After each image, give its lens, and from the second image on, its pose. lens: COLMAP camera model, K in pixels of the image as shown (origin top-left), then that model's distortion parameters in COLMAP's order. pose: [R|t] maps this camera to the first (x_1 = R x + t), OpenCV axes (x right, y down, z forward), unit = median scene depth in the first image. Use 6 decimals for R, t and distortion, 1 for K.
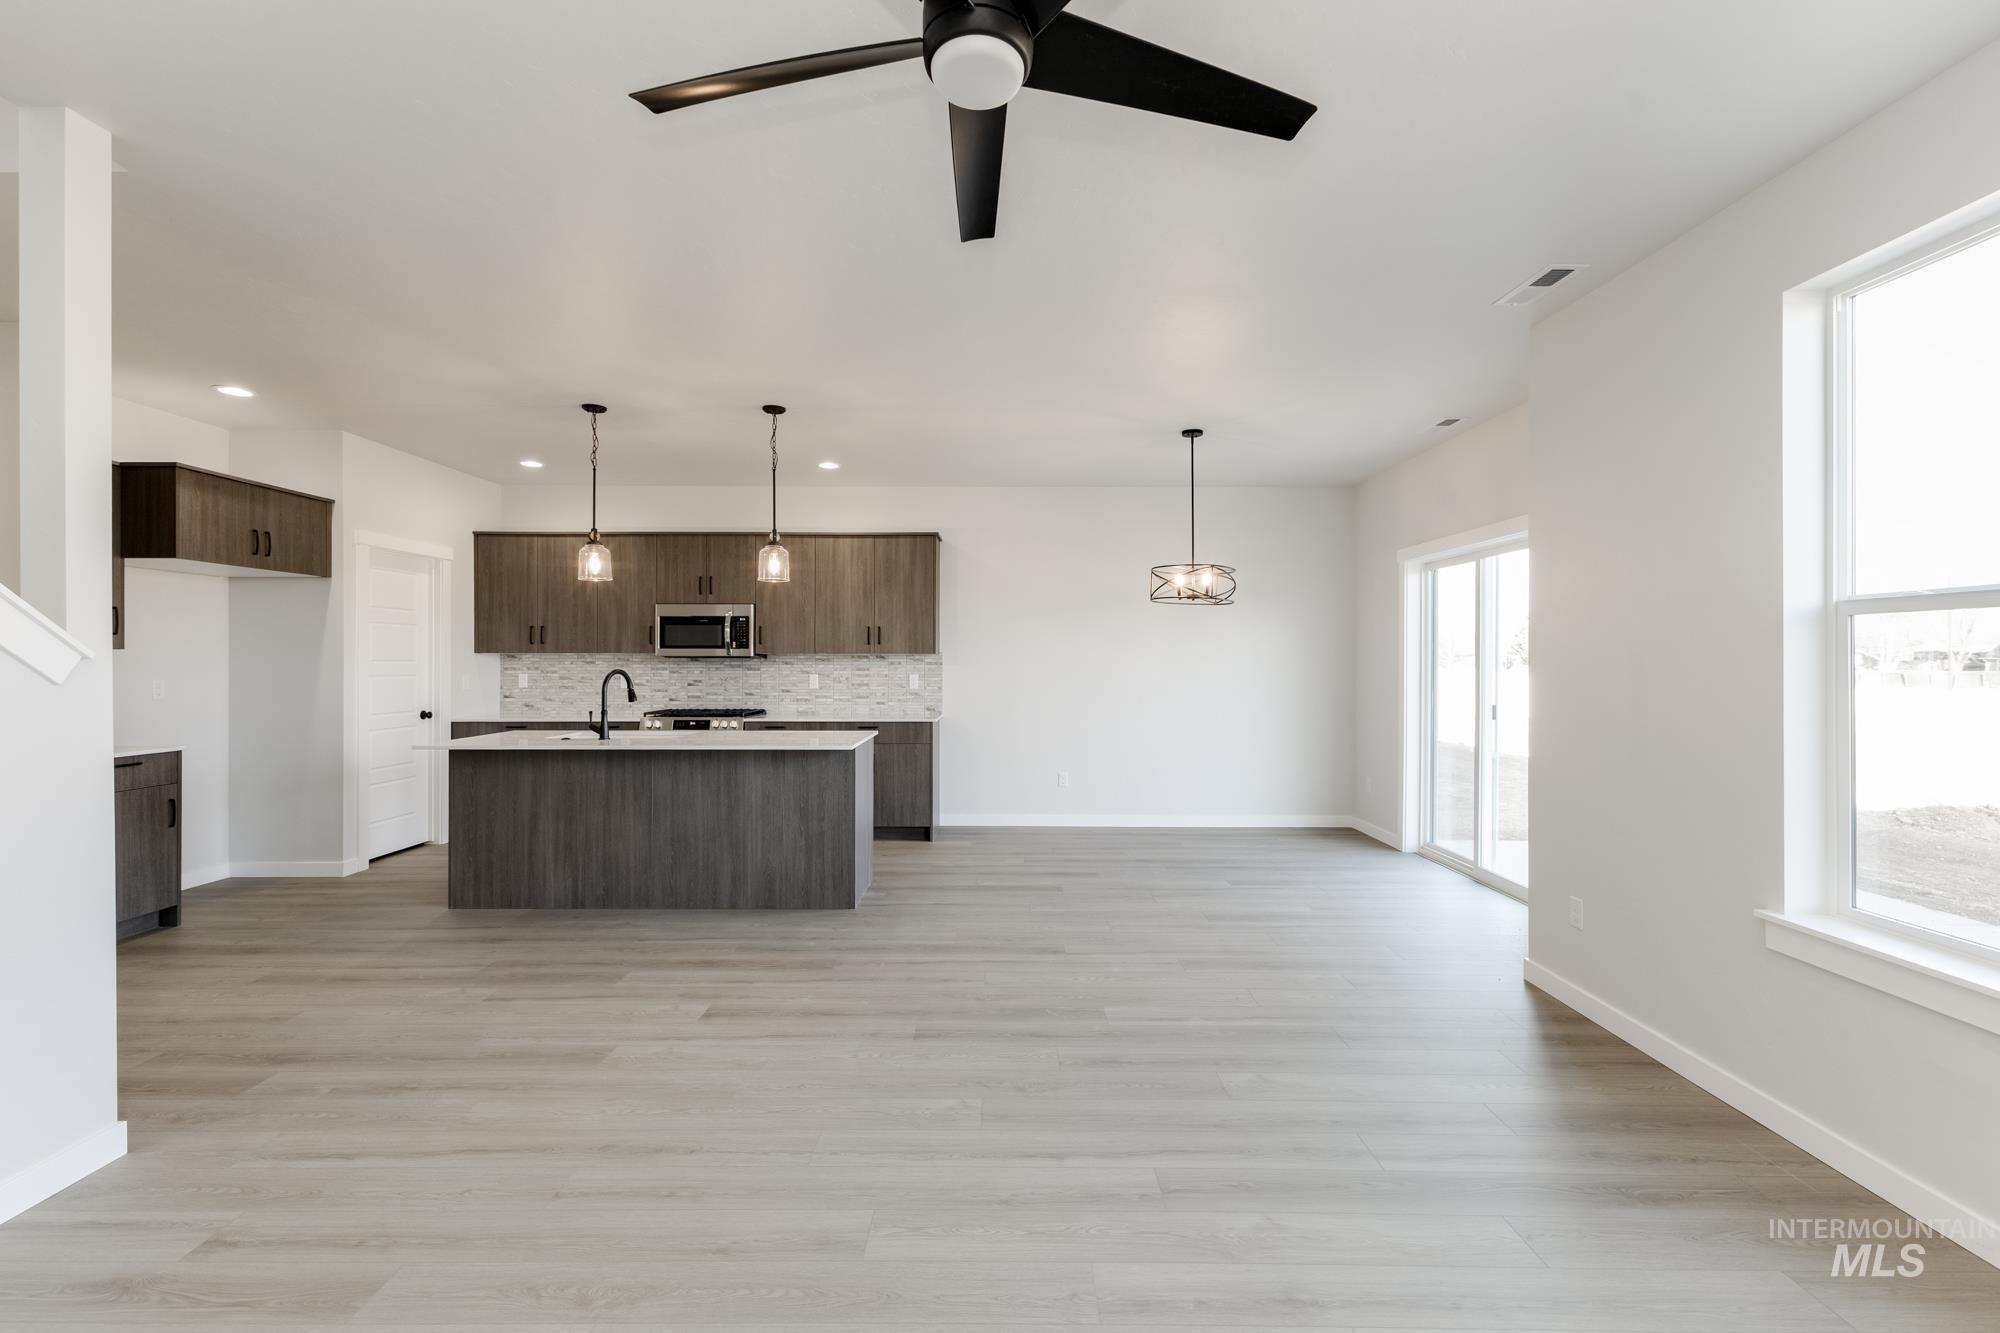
lens RADIAL K [[875.6, 0, 1002.7], [0, 875.6, 658.0], [0, 0, 1]] dist [0.012032, -0.002071]
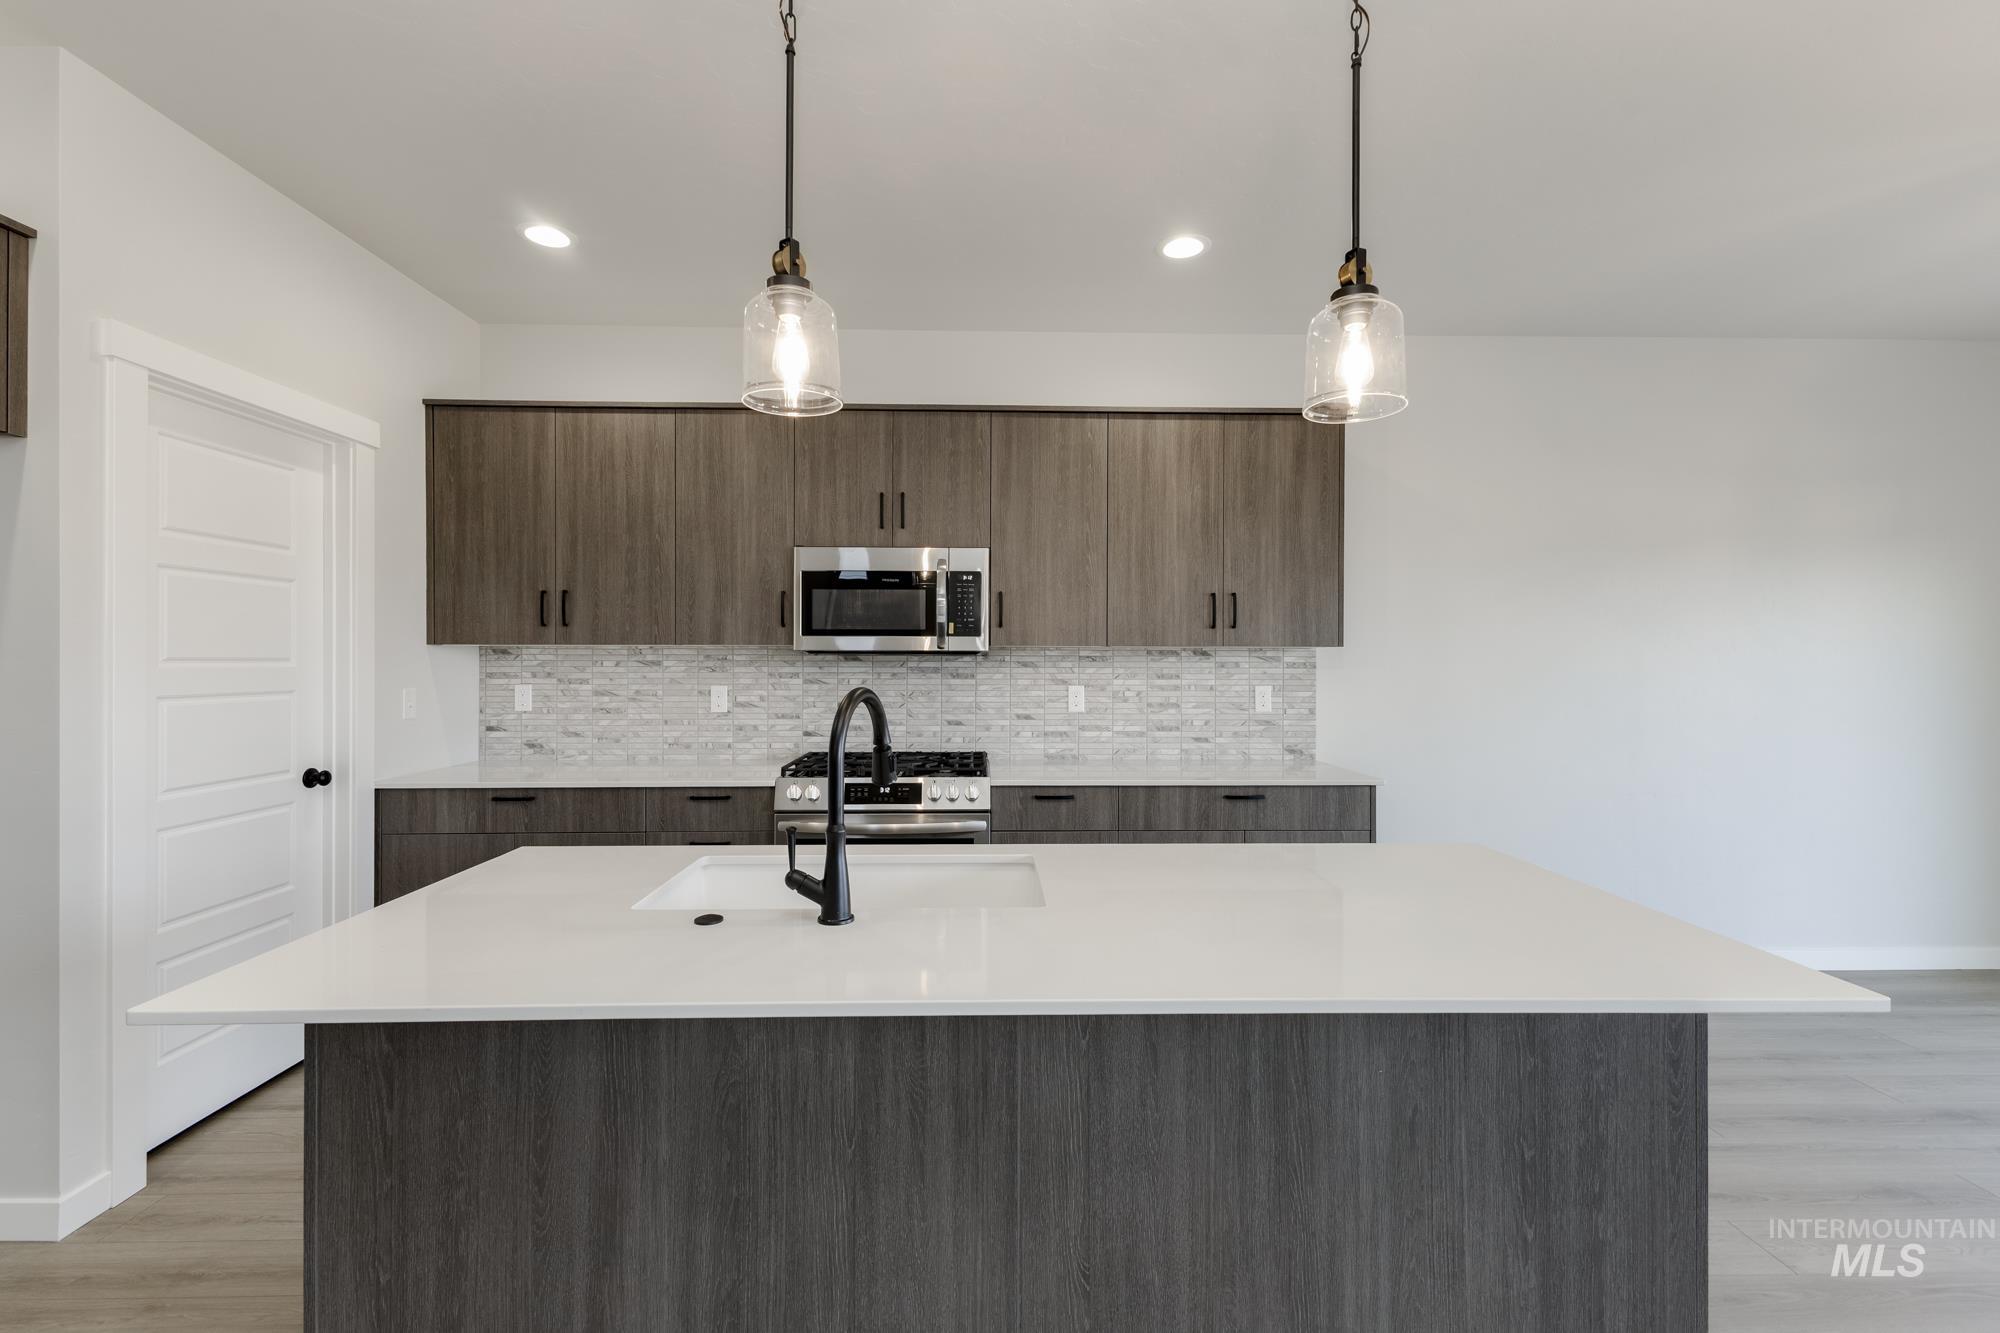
lens RADIAL K [[875.6, 0, 1007.1], [0, 875.6, 657.6], [0, 0, 1]] dist [0.012032, -0.002071]
pose [[0.999636, 0.000523, 0.026972, -0.286250], [-0.000578, 0.999998, 0.002013, 0.000641], [-0.026971, -0.002028, 0.999634, 0.493711]]
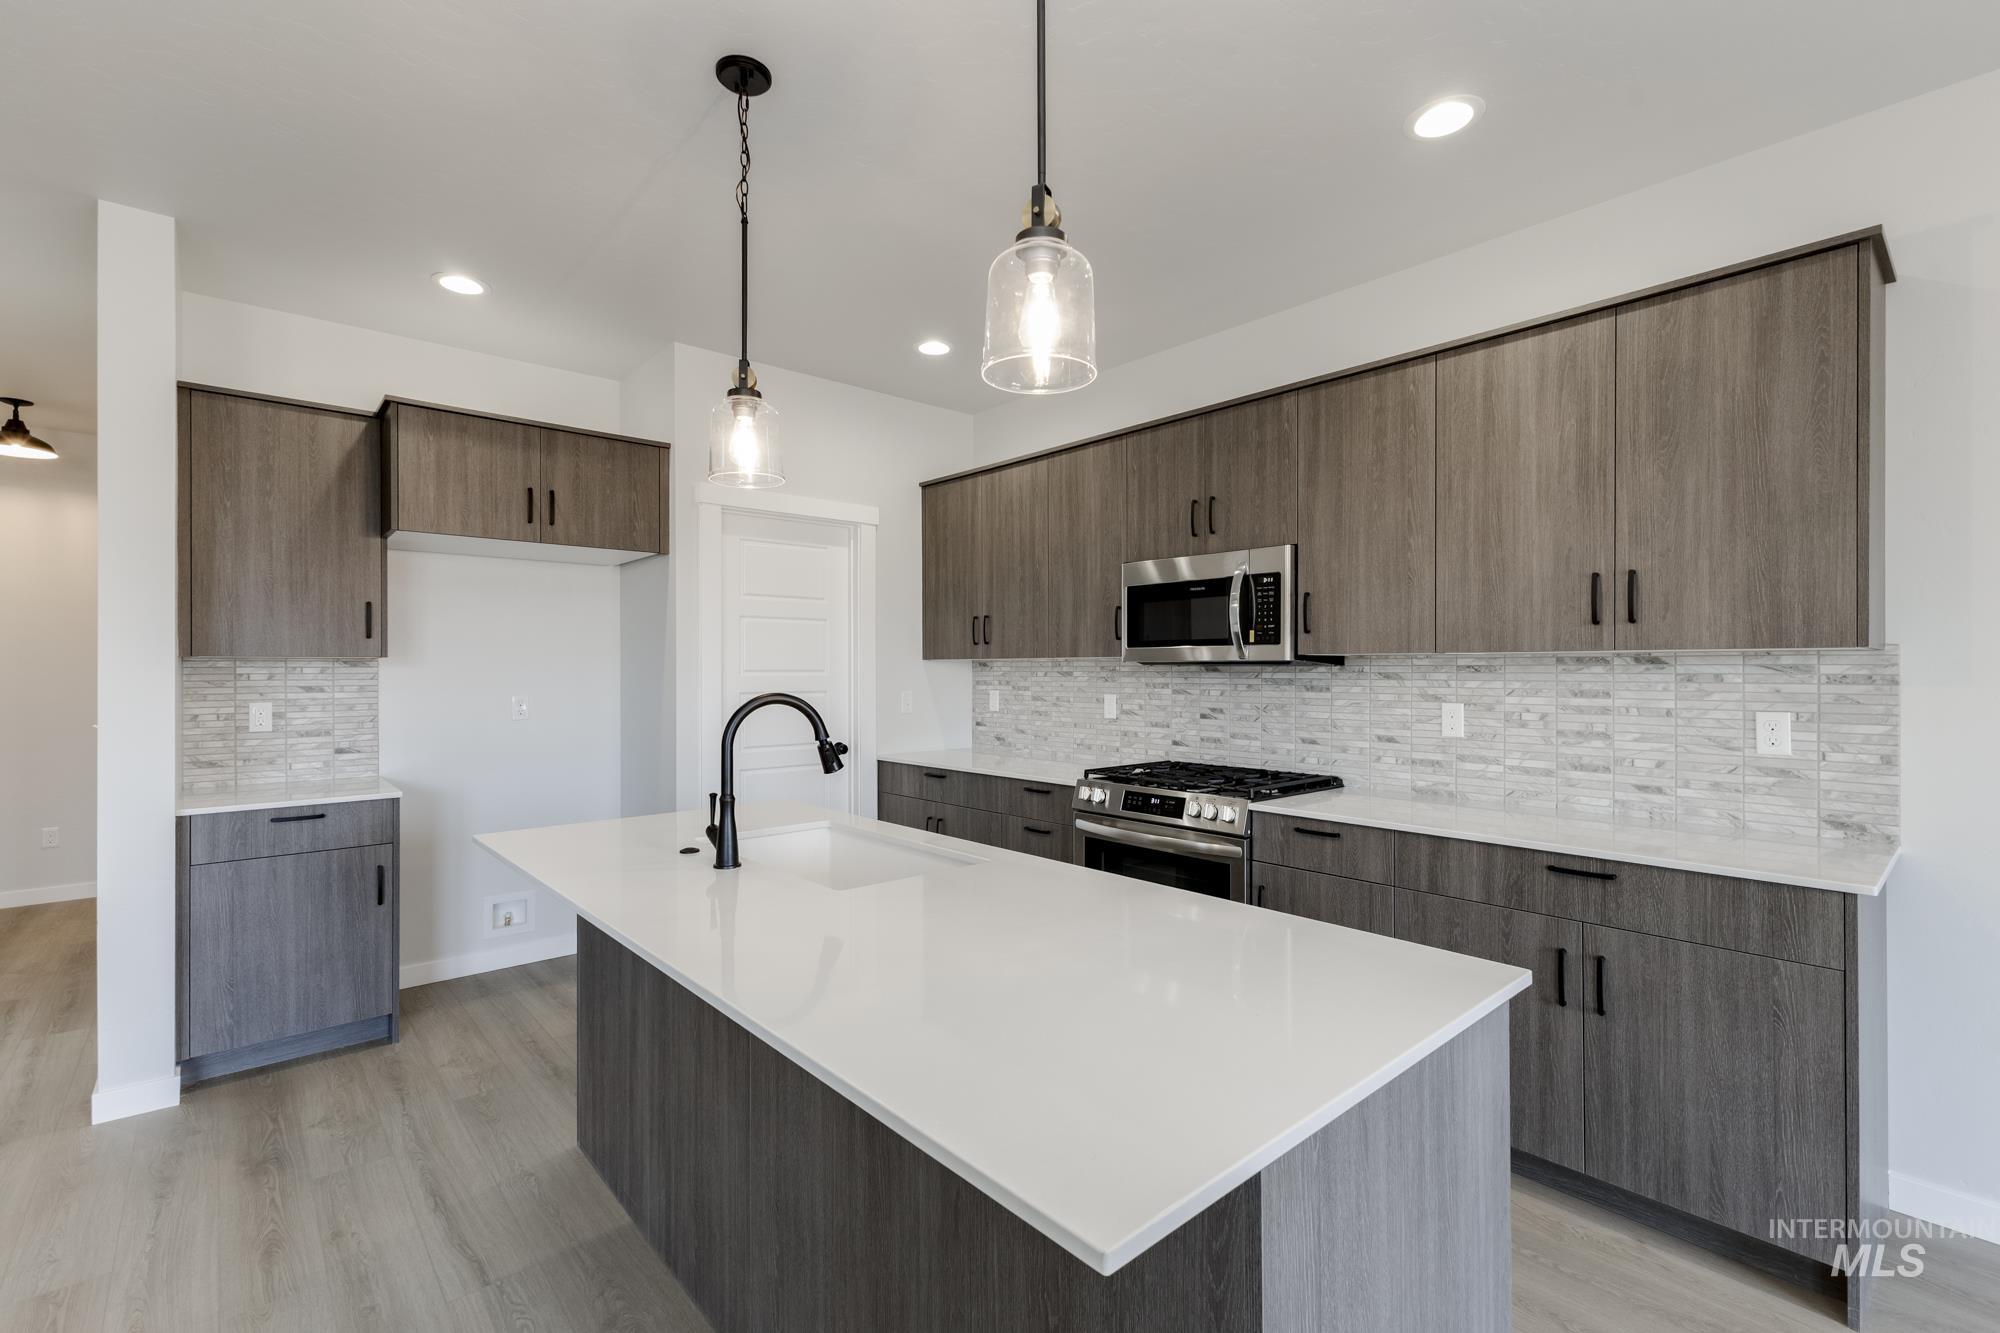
lens RADIAL K [[875.6, 0, 995.9], [0, 875.6, 668.2], [0, 0, 1]] dist [0.012032, -0.002071]
pose [[0.664437, -0.002319, -0.747341, -0.049811], [0.003641, 0.999993, 0.000134, 0.001082], [0.747336, -0.002810, 0.664441, 0.587563]]
